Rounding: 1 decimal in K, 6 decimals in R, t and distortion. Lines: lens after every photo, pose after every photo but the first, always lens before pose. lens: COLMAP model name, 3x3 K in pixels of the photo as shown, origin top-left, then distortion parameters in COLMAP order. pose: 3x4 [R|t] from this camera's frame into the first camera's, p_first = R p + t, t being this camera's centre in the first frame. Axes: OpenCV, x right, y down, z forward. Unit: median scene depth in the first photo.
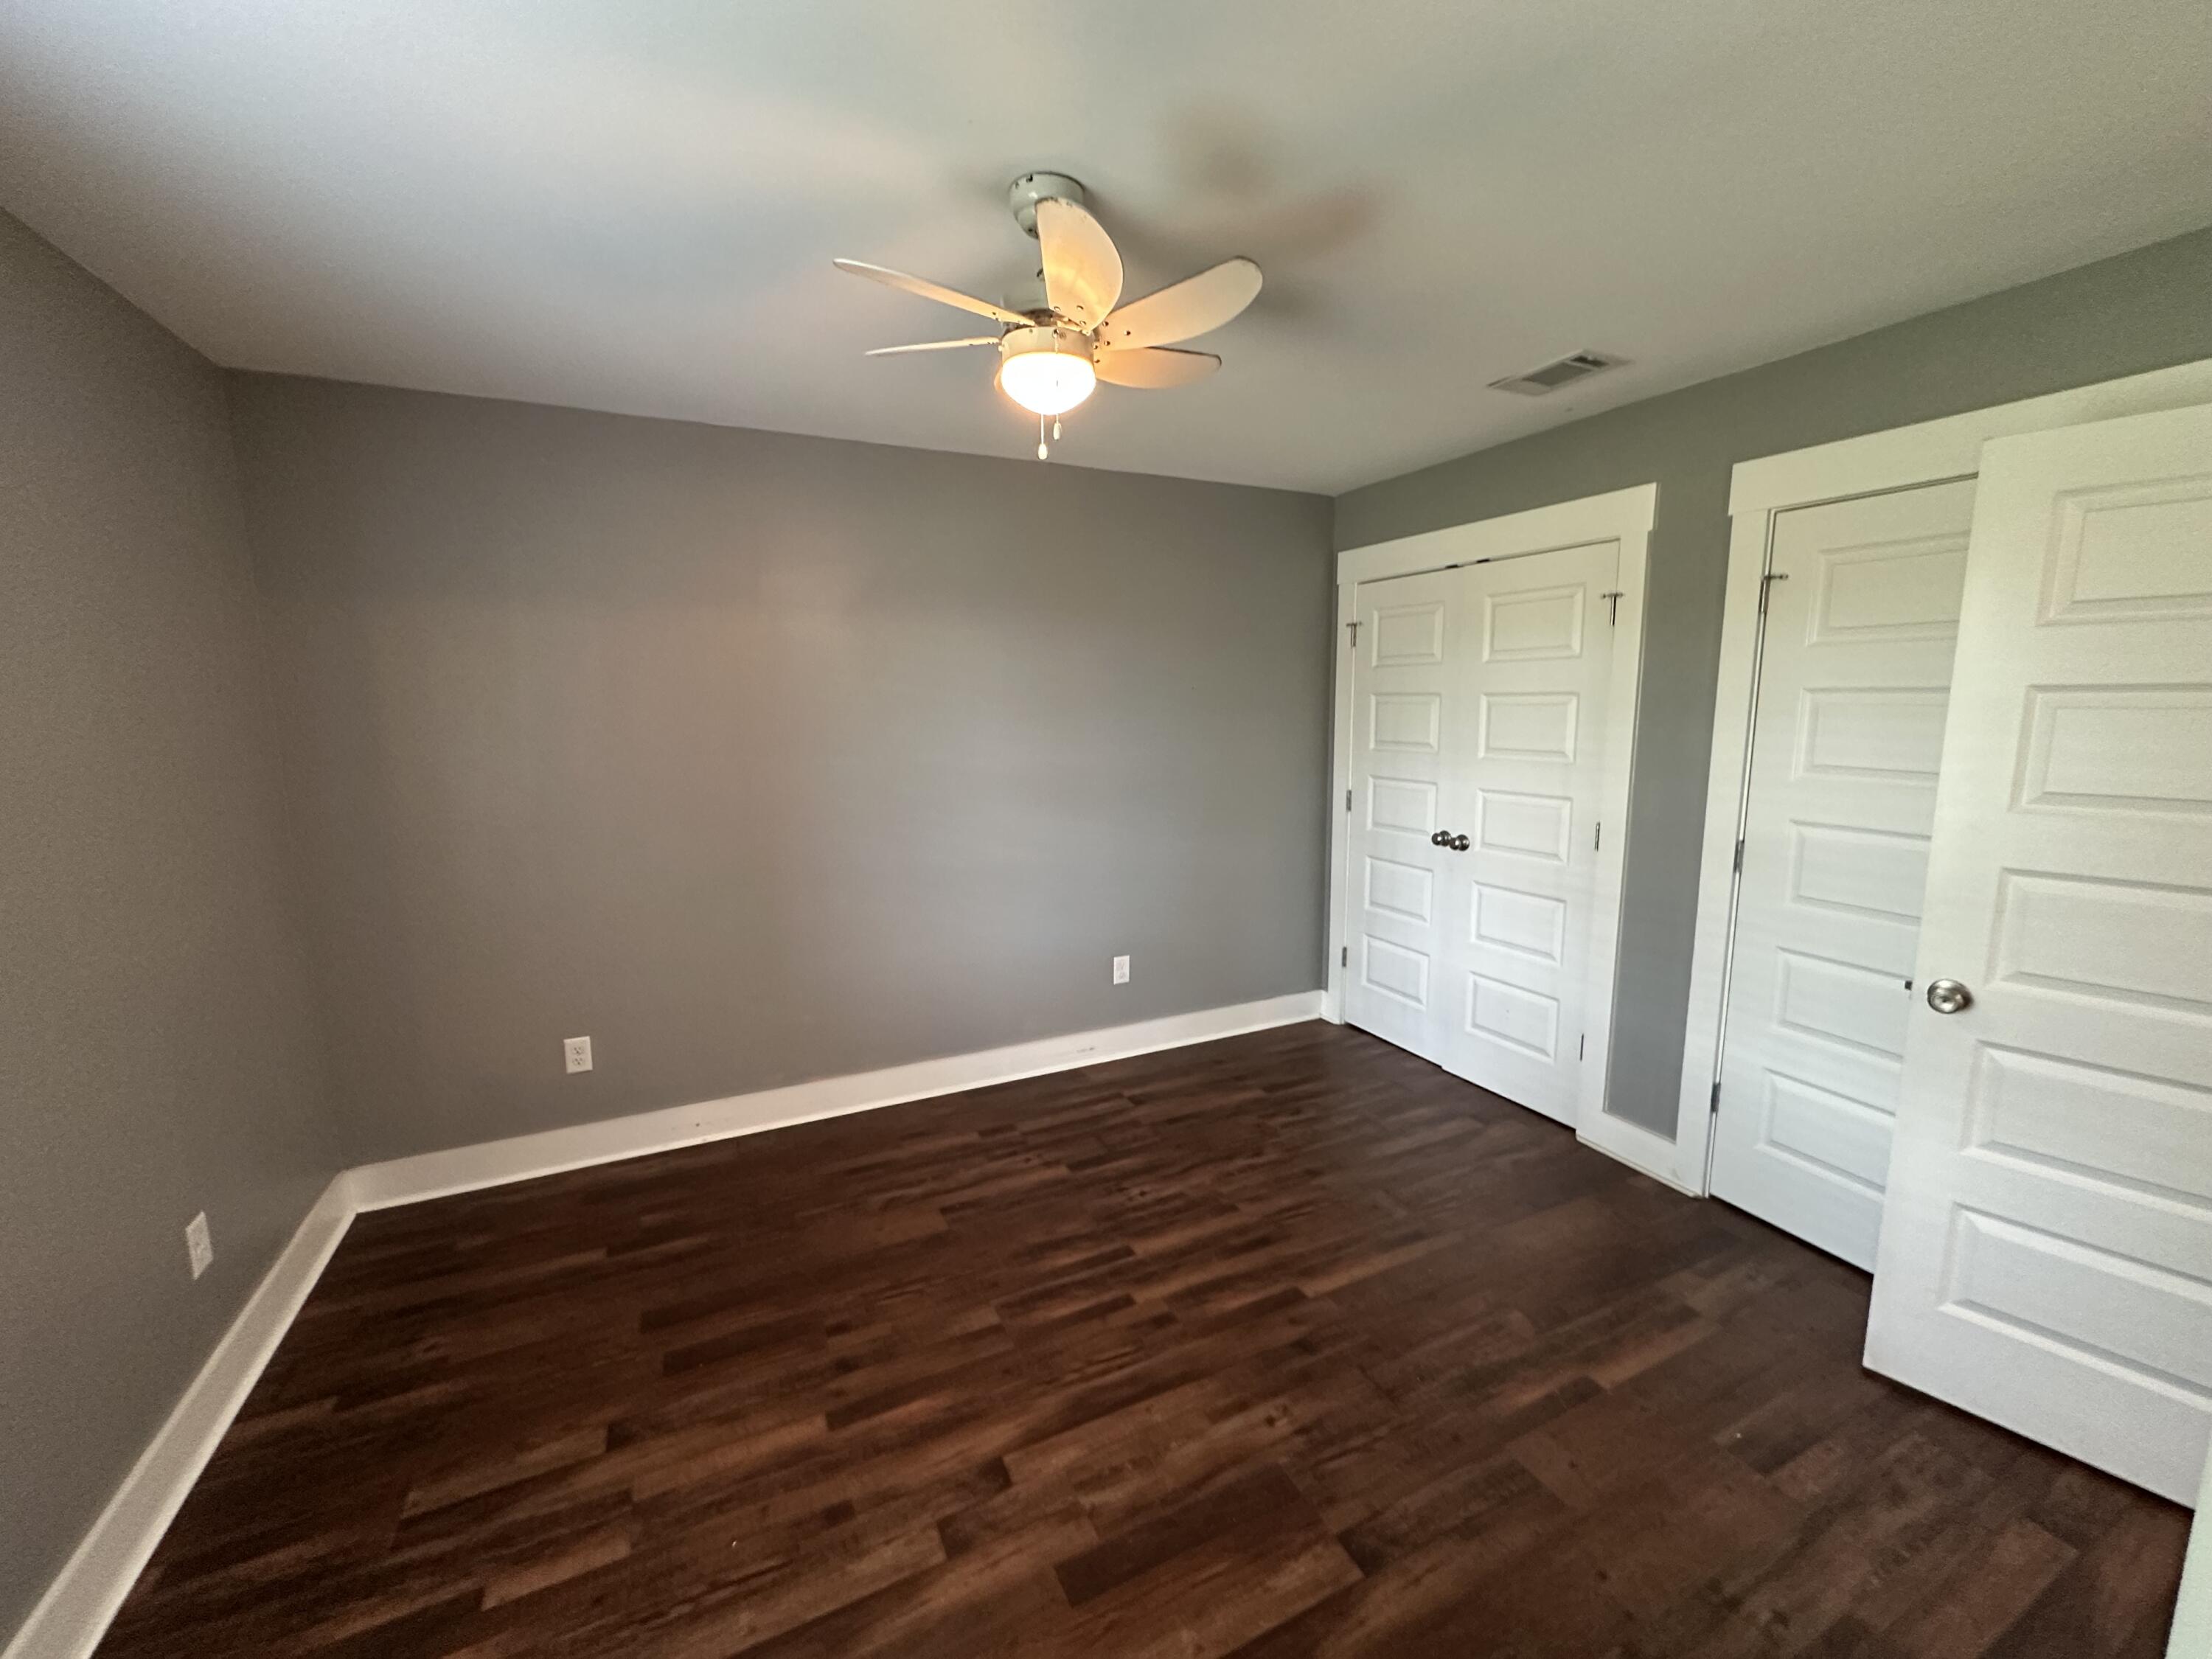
lens RADIAL K [[877.5, 0, 1098.5], [0, 877.5, 830.1], [0, 0, 1]] dist [-0.002328, 0.000105]
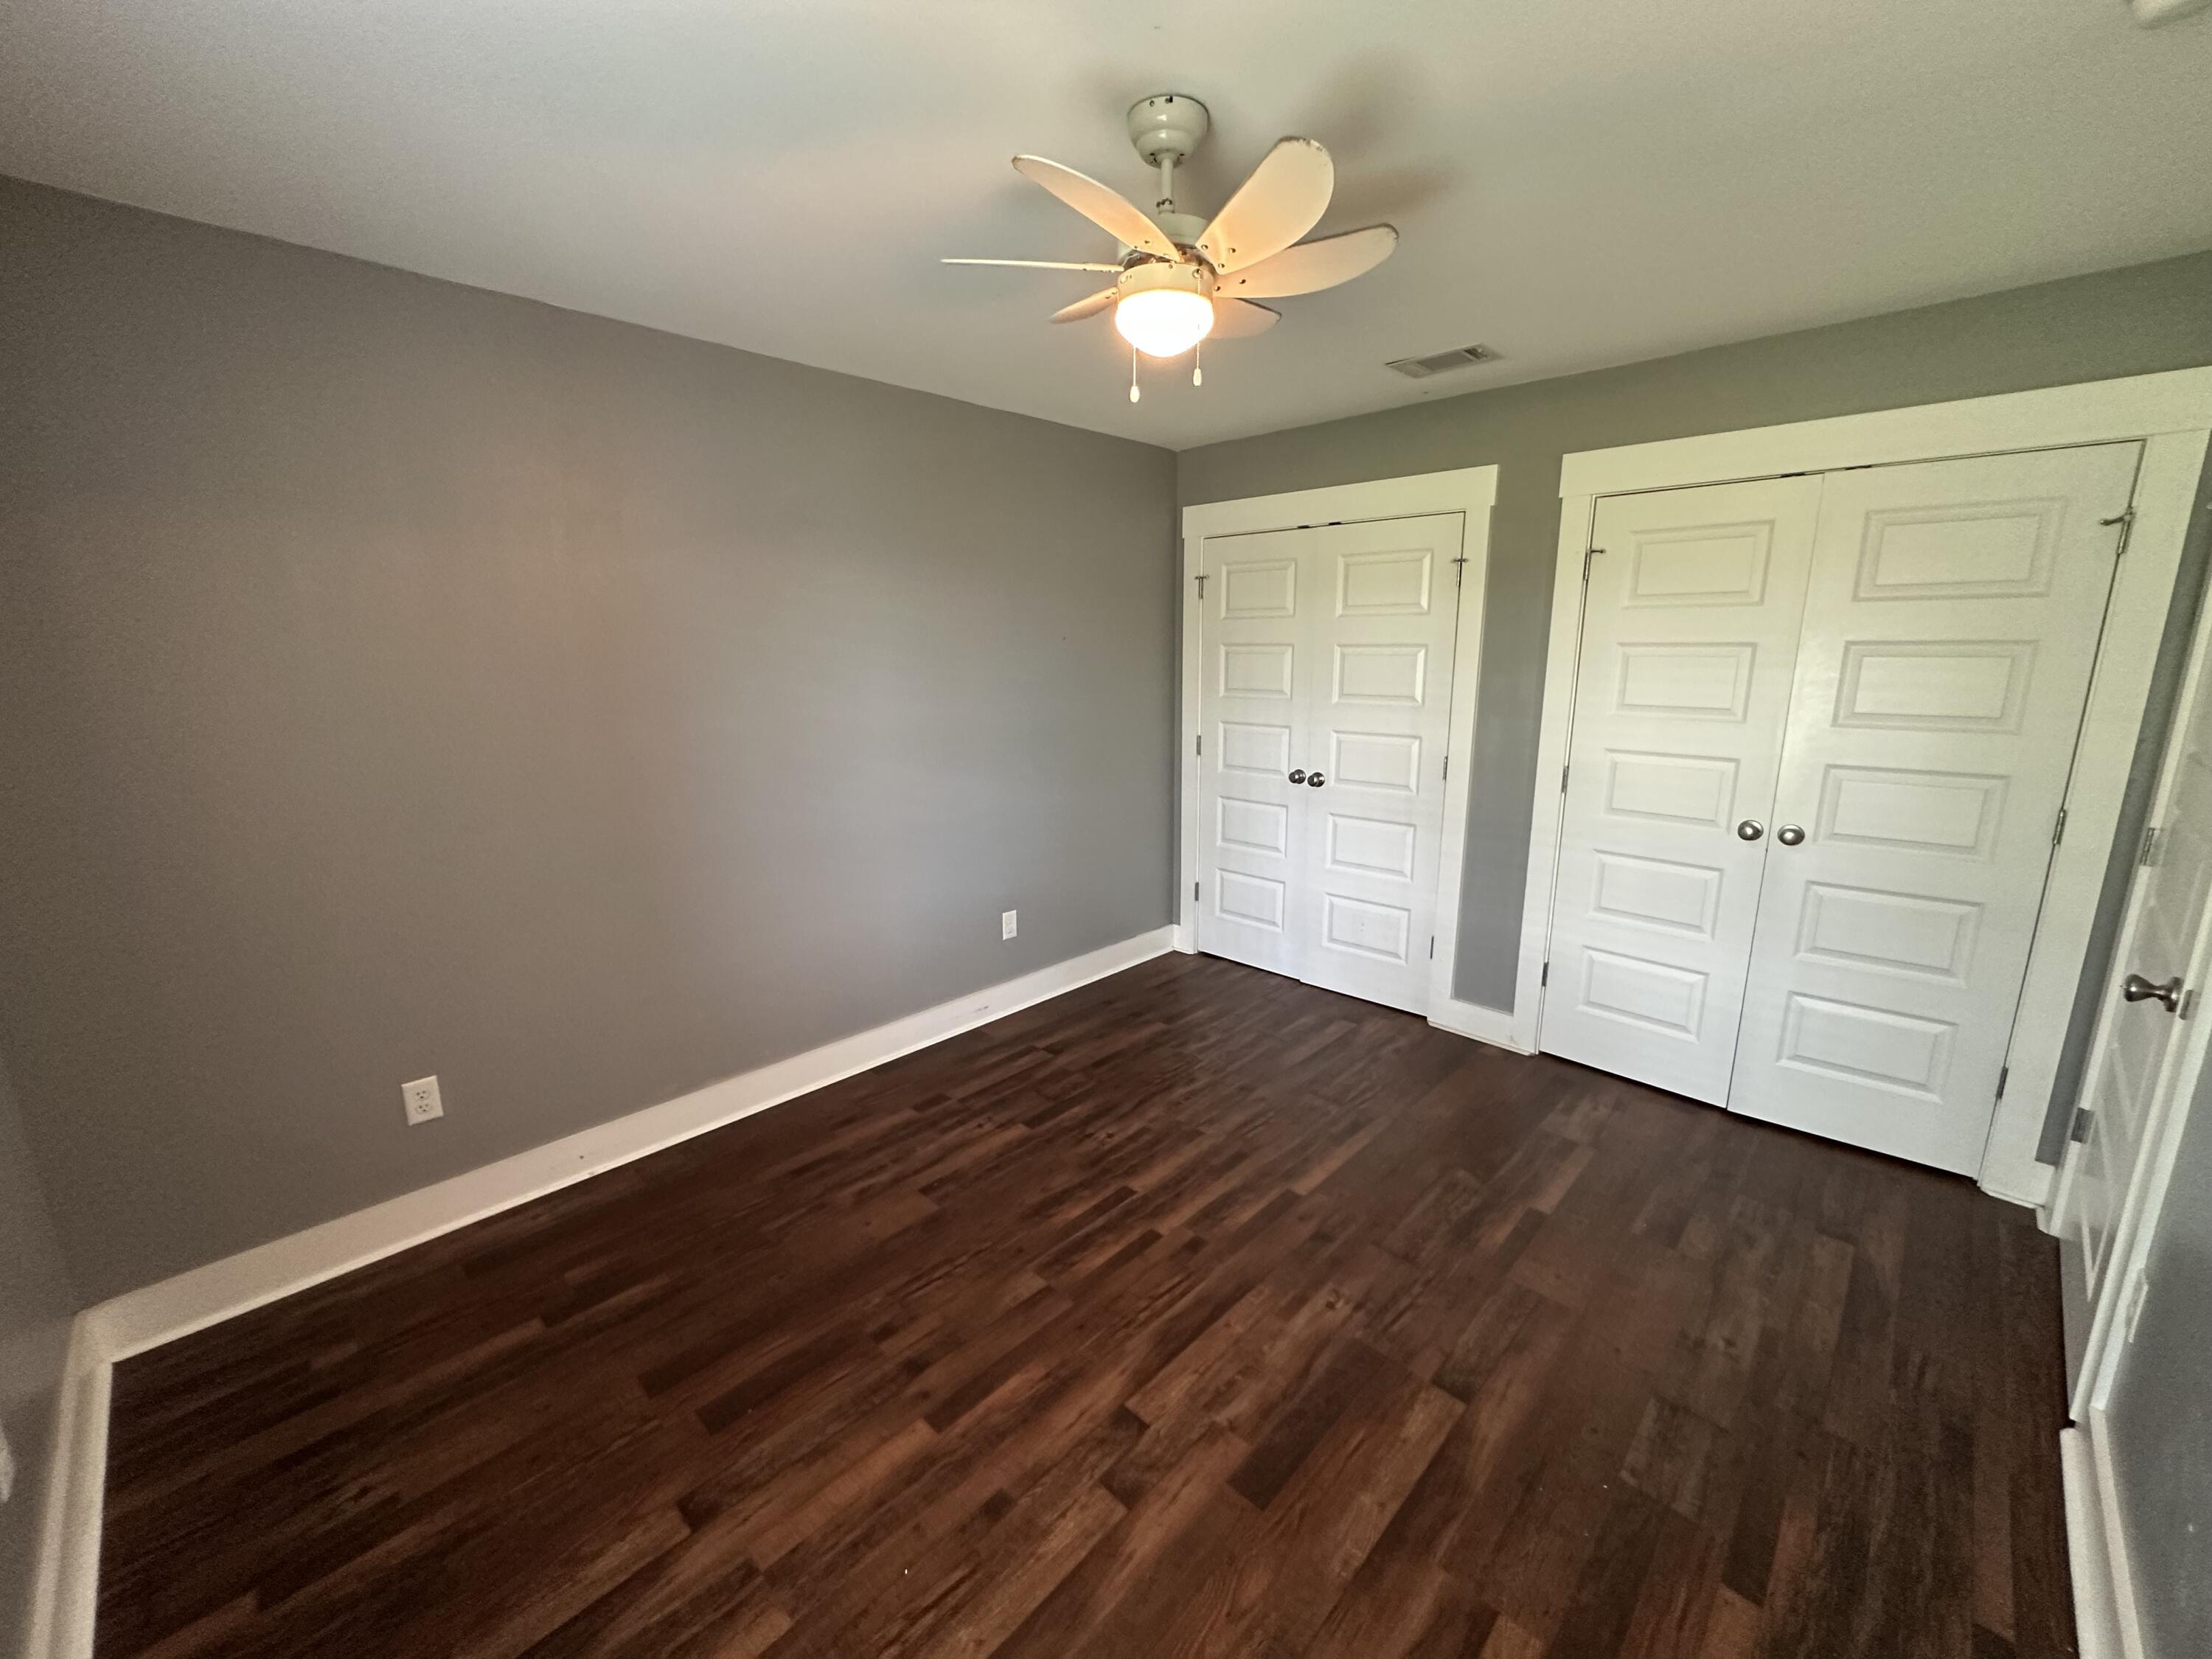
lens RADIAL K [[877.5, 0, 1098.5], [0, 877.5, 830.1], [0, 0, 1]] dist [-0.002328, 0.000105]
pose [[0.938598, -0.069118, 0.338018, -0.323366], [0.048848, 0.996480, 0.068123, -0.015808], [-0.341537, -0.047429, 0.938671, 0.062413]]
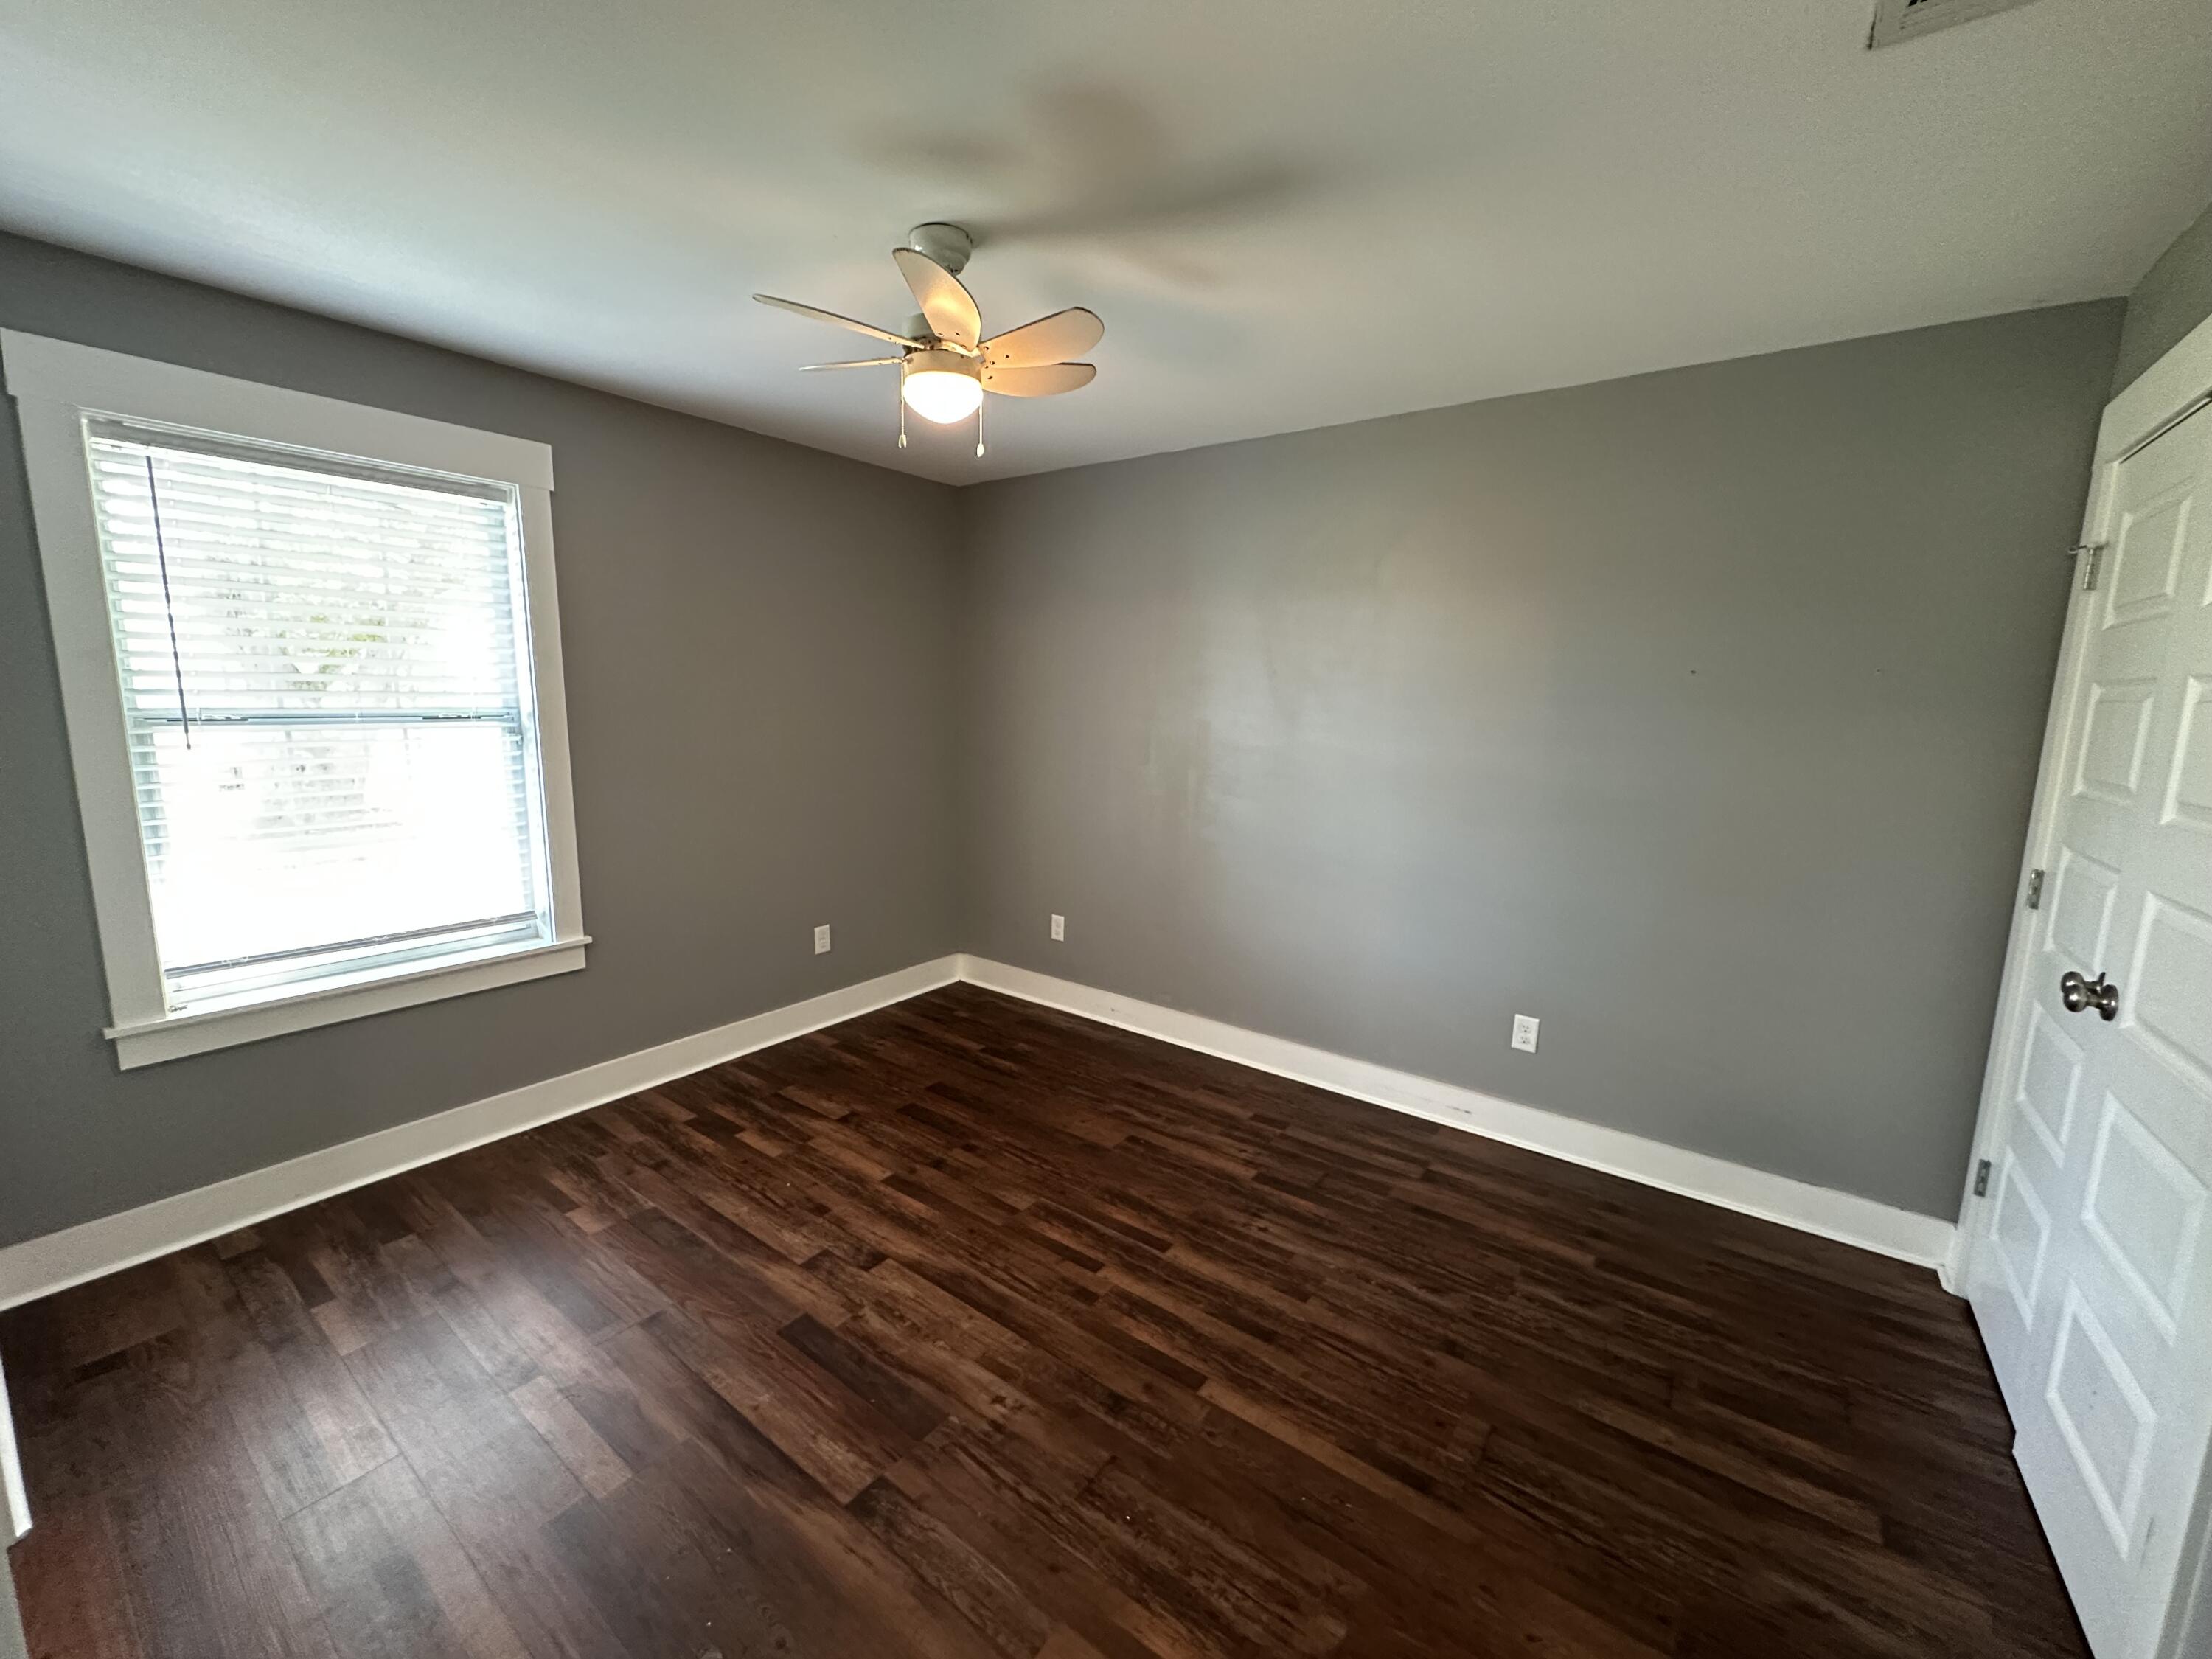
lens RADIAL K [[873.4, 0, 1104.1], [0, 873.4, 830.3], [0, 0, 1]] dist [-0.006397, 0.000484]
pose [[0.469497, 0.155439, -0.869144, 0.773241], [-0.157990, 0.983284, 0.090509, -0.045396], [0.868684, 0.094822, 0.486207, 0.440524]]
